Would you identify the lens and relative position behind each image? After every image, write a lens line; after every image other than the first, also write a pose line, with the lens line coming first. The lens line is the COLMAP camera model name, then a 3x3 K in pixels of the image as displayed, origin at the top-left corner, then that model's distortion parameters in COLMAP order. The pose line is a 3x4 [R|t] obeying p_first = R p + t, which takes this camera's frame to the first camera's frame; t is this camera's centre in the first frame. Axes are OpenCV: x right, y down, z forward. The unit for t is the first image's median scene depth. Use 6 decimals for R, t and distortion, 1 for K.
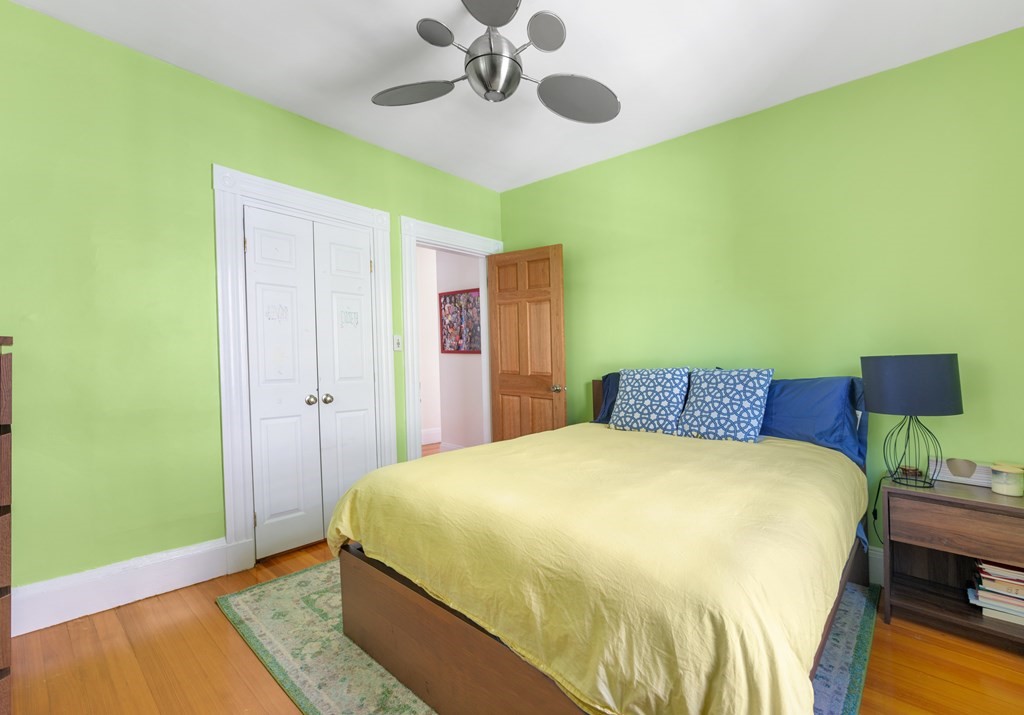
lens RADIAL K [[447.8, 0, 545.8], [0, 447.8, 356.6], [0, 0, 1]] dist [0.000073, 0.000002]
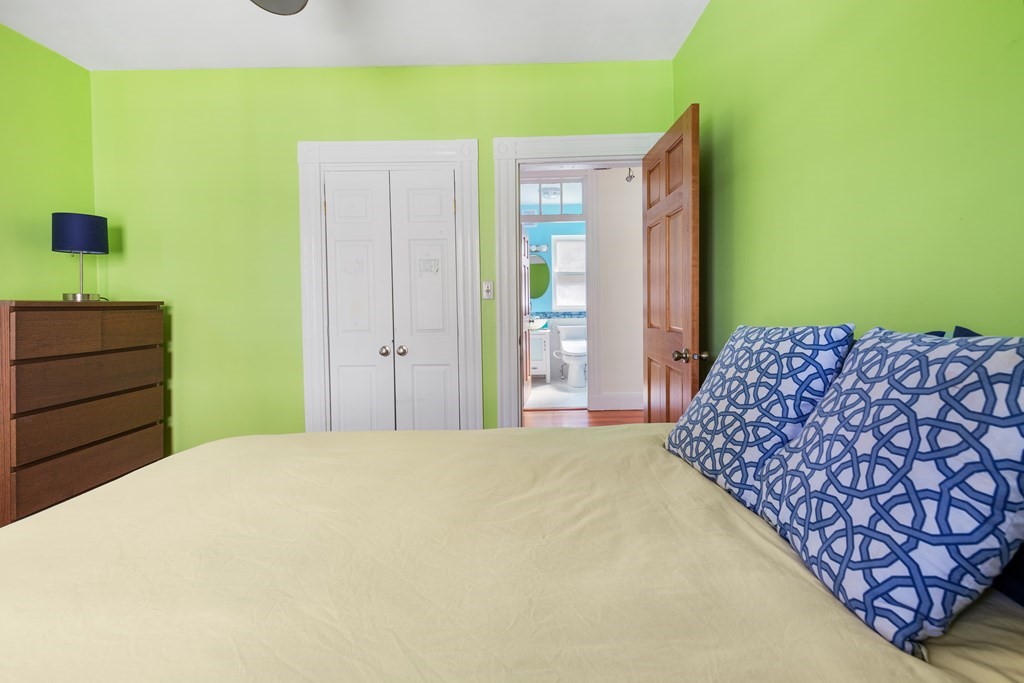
lens RADIAL K [[443.4, 0, 515.2], [0, 443.4, 339.3], [0, 0, 1]] dist [0.001203, -0.000259]
pose [[0.620052, 0.034465, -0.783803, 0.436097], [0.025026, 0.997657, 0.063666, 0.012772], [0.784161, -0.059091, 0.617737, 0.598753]]
